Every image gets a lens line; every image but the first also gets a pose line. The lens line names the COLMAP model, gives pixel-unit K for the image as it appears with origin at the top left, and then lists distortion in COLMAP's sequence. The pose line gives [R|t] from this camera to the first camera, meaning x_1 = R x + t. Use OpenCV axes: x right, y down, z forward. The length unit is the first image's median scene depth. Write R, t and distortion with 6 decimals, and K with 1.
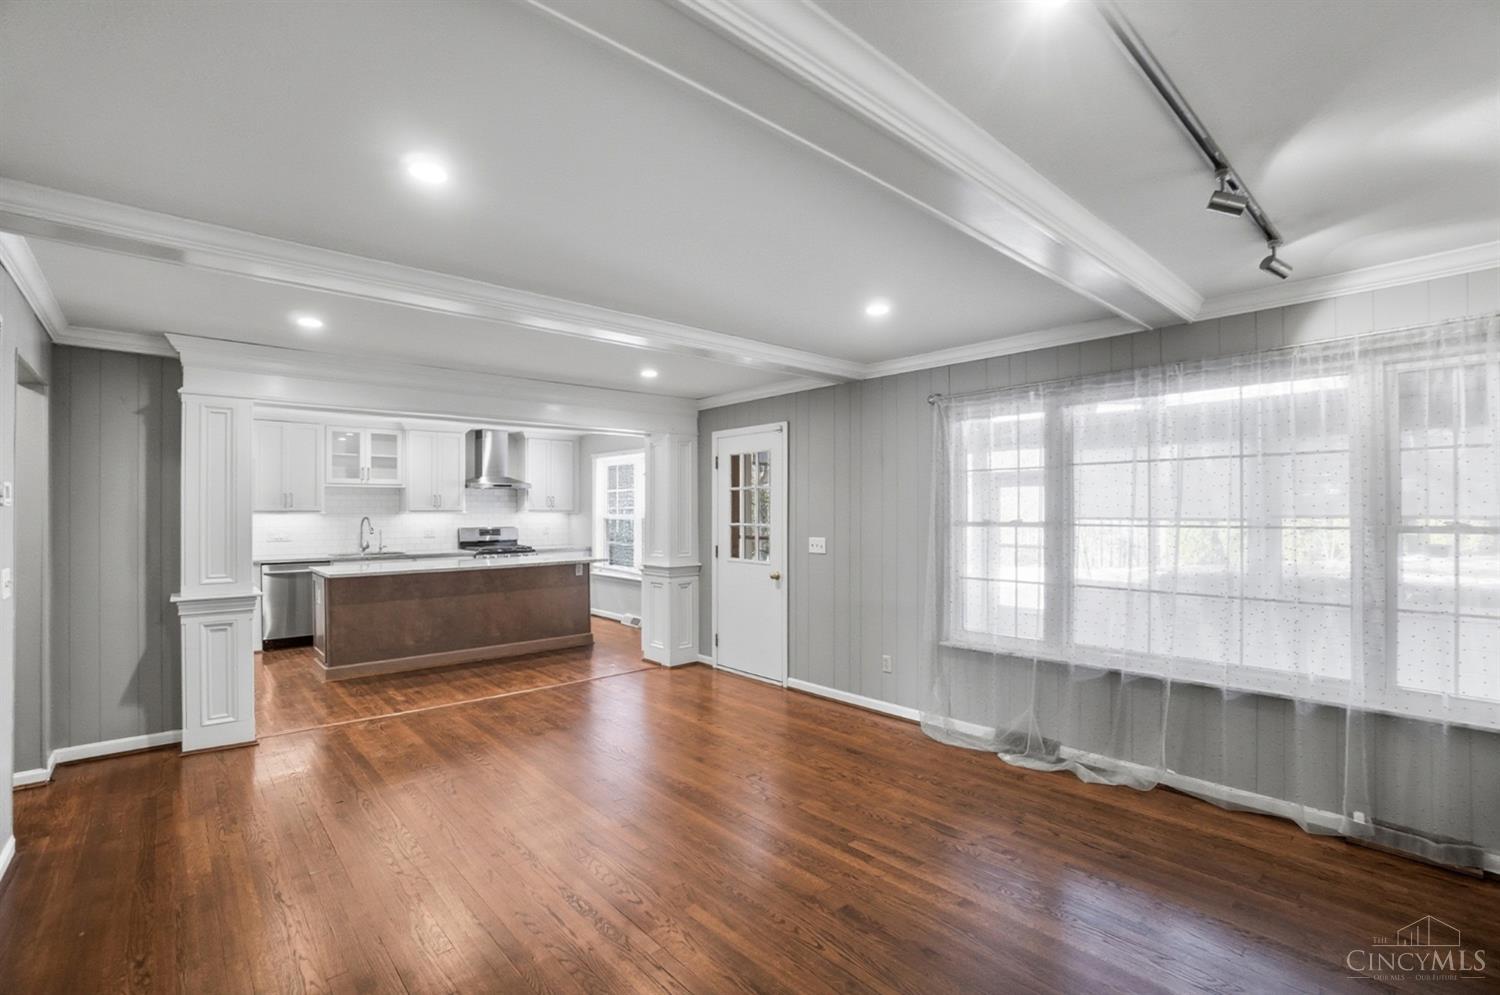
lens RADIAL K [[675.0, 0, 750.0], [0, 675.0, 497.5], [0, 0, 1]] dist [-0.038038, 0.000357]
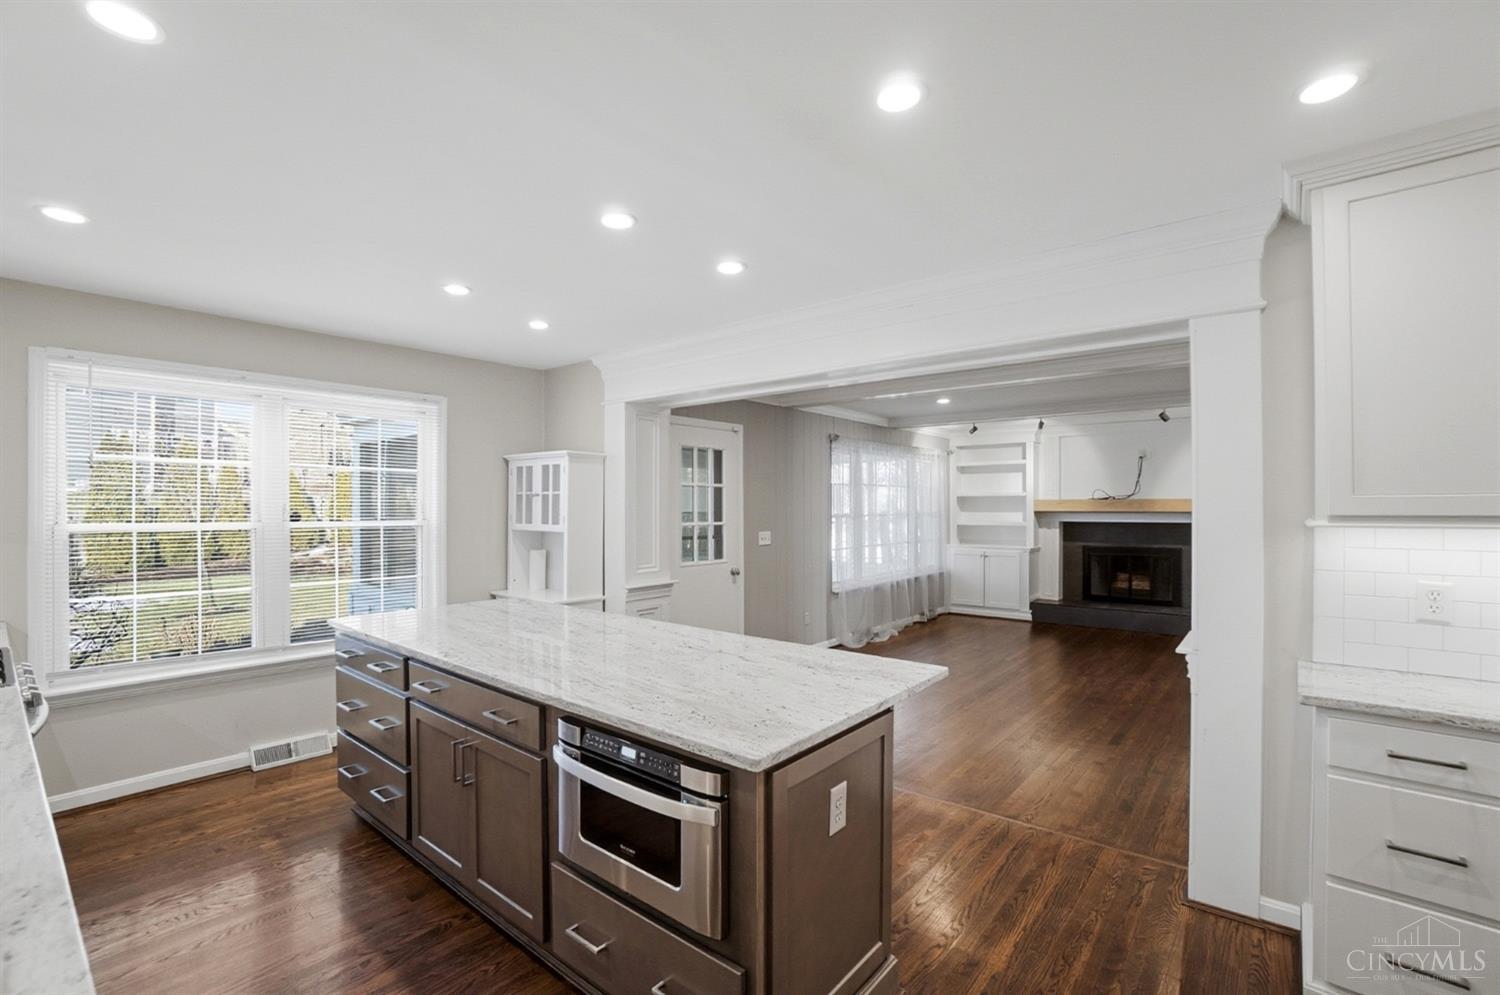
lens RADIAL K [[666.0, 0, 750.0], [0, 666.0, 497.5], [0, 0, 1]] dist [0.034290, 0.000117]
pose [[-0.132358, 0.016011, 0.991073, -0.913894], [-0.013341, 0.999750, -0.017933, 0.018961], [-0.991112, -0.015595, -0.132111, 1.039955]]
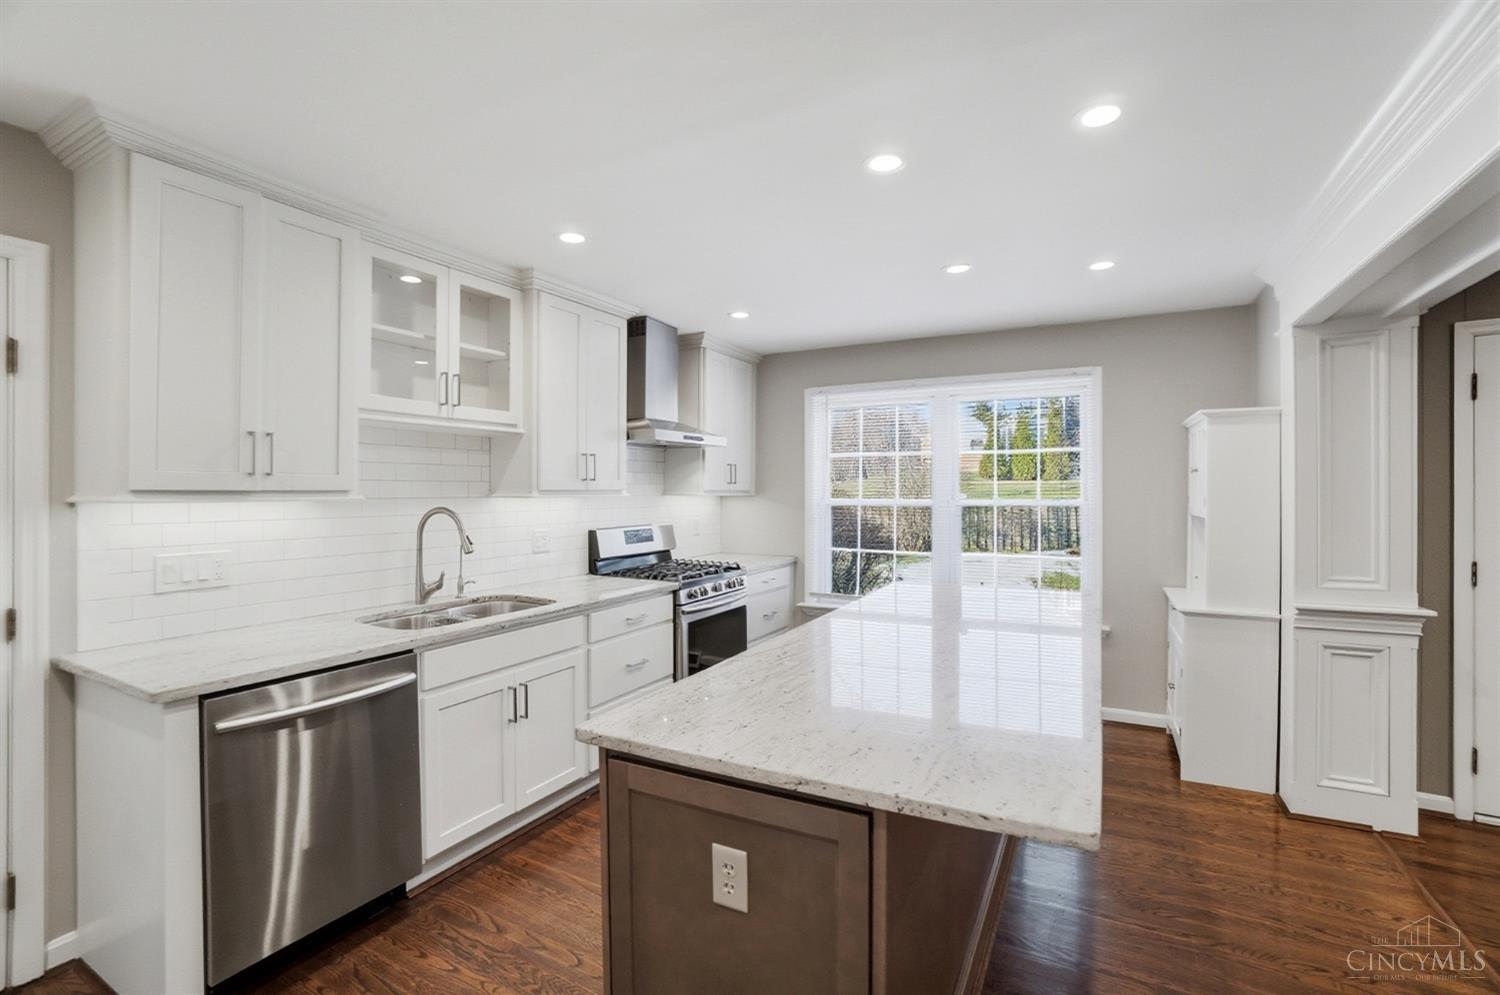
lens RADIAL K [[675.0, 0, 750.0], [0, 675.0, 497.5], [0, 0, 1]] dist [-0.038038, 0.000357]
pose [[0.944877, -0.003183, 0.327409, -0.757399], [-0.005269, 0.999675, 0.024925, 0.018227], [-0.327382, -0.025276, 0.944554, 0.835687]]
